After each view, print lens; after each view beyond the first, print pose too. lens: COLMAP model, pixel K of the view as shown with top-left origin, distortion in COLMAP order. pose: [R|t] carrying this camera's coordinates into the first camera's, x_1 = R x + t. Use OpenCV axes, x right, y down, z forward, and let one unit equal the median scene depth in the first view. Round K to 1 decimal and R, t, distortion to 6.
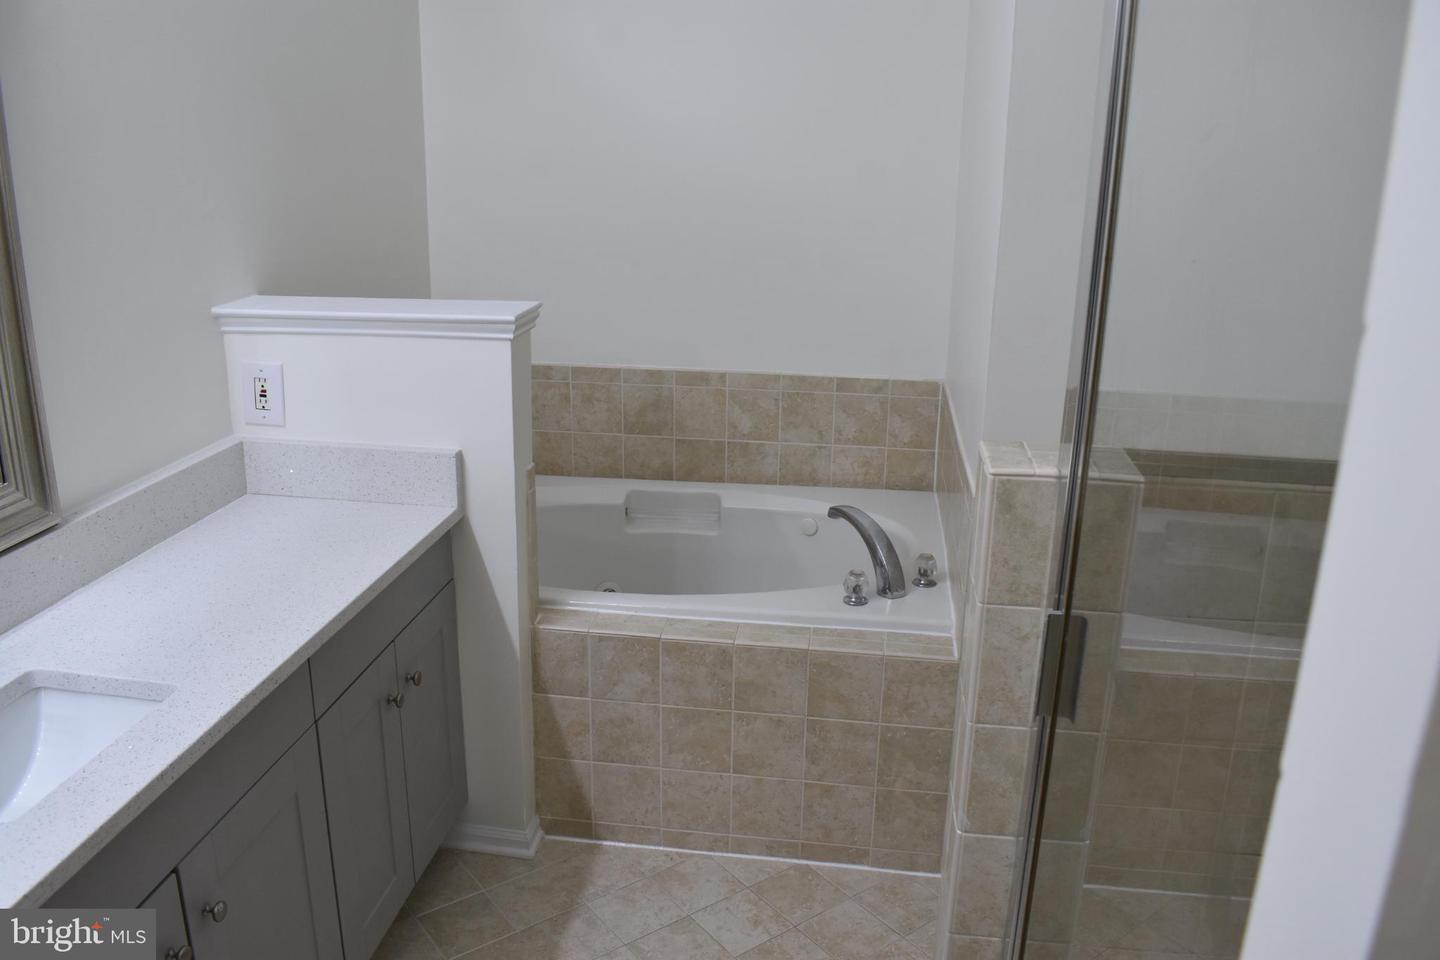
lens RADIAL K [[1122.1, 0, 720.0], [0, 1122.1, 480.0], [0, 0, 1]] dist [-0.096368, 0.004077]
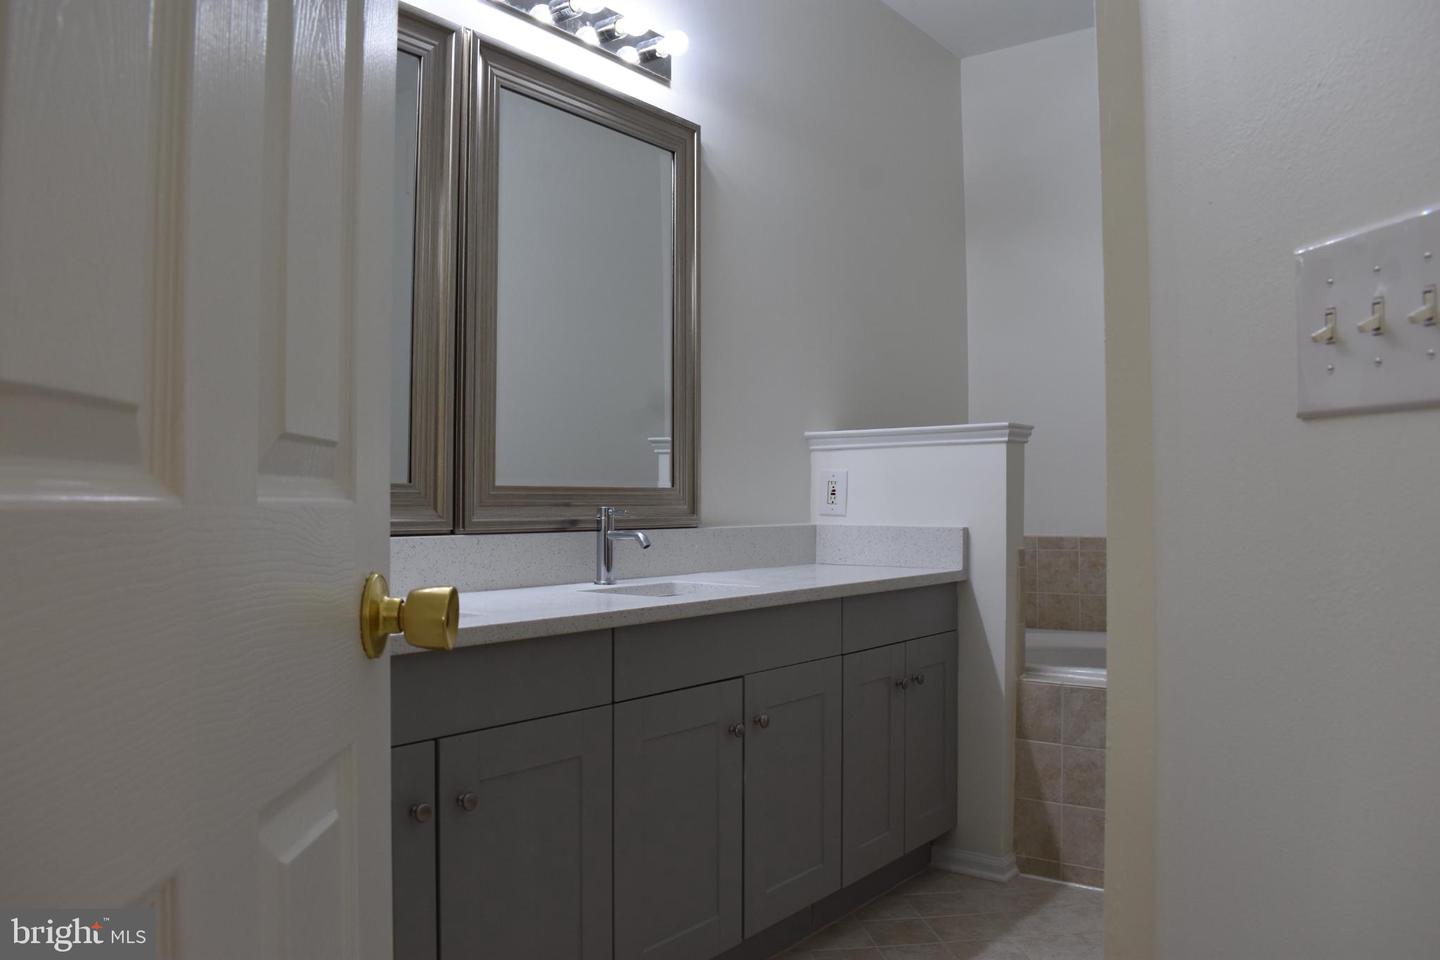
lens RADIAL K [[1122.1, 0, 720.0], [0, 1122.1, 480.0], [0, 0, 1]] dist [-0.096368, 0.004077]
pose [[0.874435, -0.029695, -0.484234, 0.148571], [-0.125388, 0.950379, -0.284706, 0.312303], [0.468660, 0.309674, 0.827321, -0.253982]]
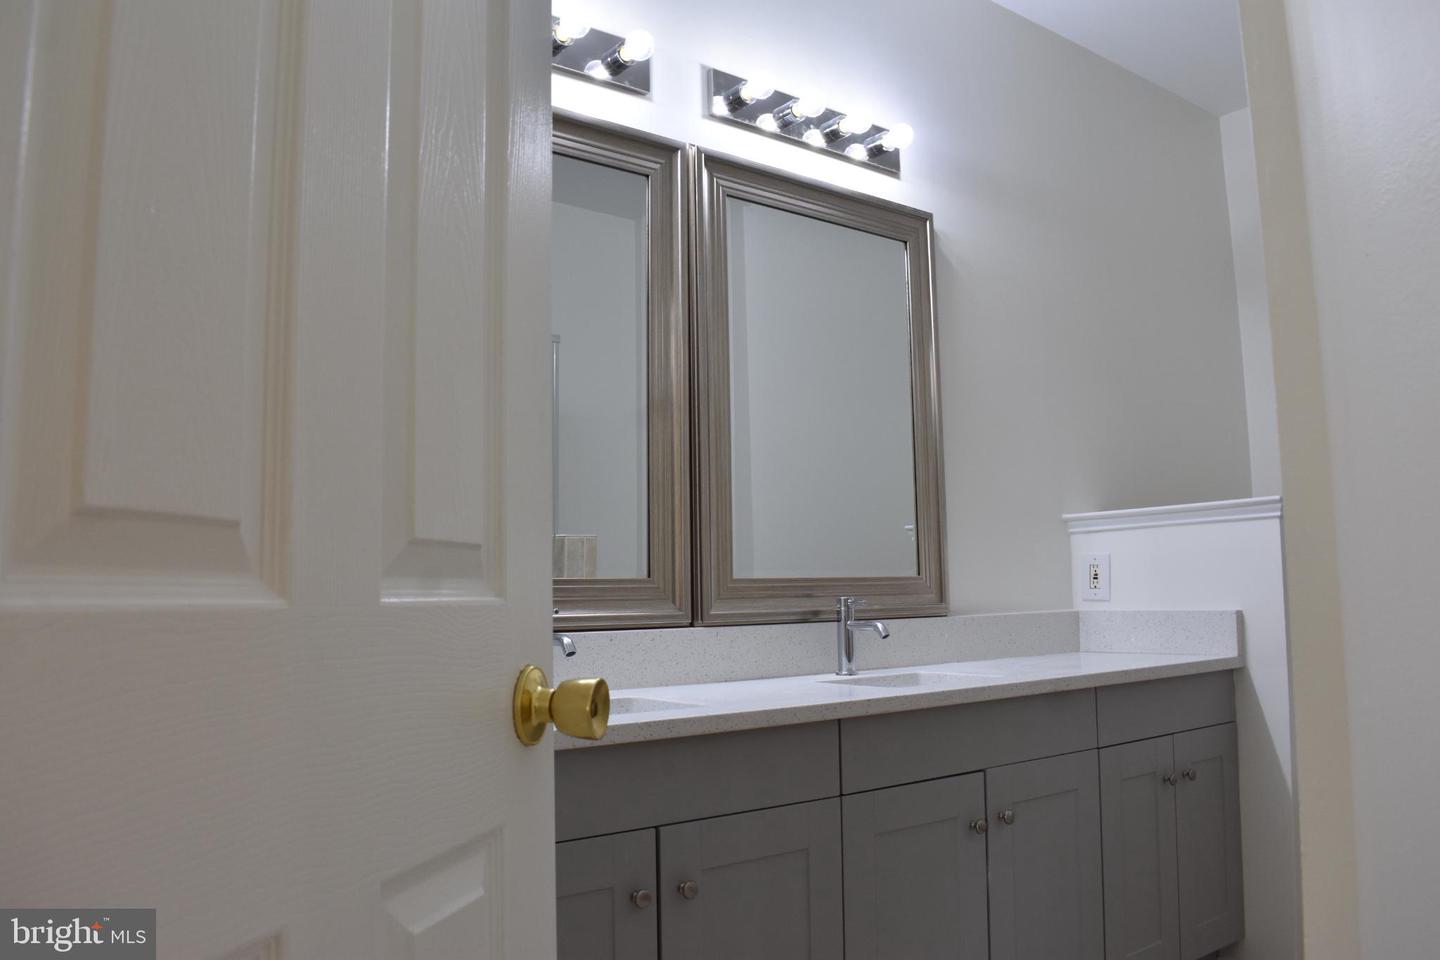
lens RADIAL K [[1122.1, 0, 720.0], [0, 1122.1, 480.0], [0, 0, 1]] dist [-0.096368, 0.004077]
pose [[0.716807, -0.103483, -0.689549, 0.195455], [-0.173339, 0.931434, -0.319974, 0.305155], [0.675382, 0.348886, 0.649722, -0.229104]]
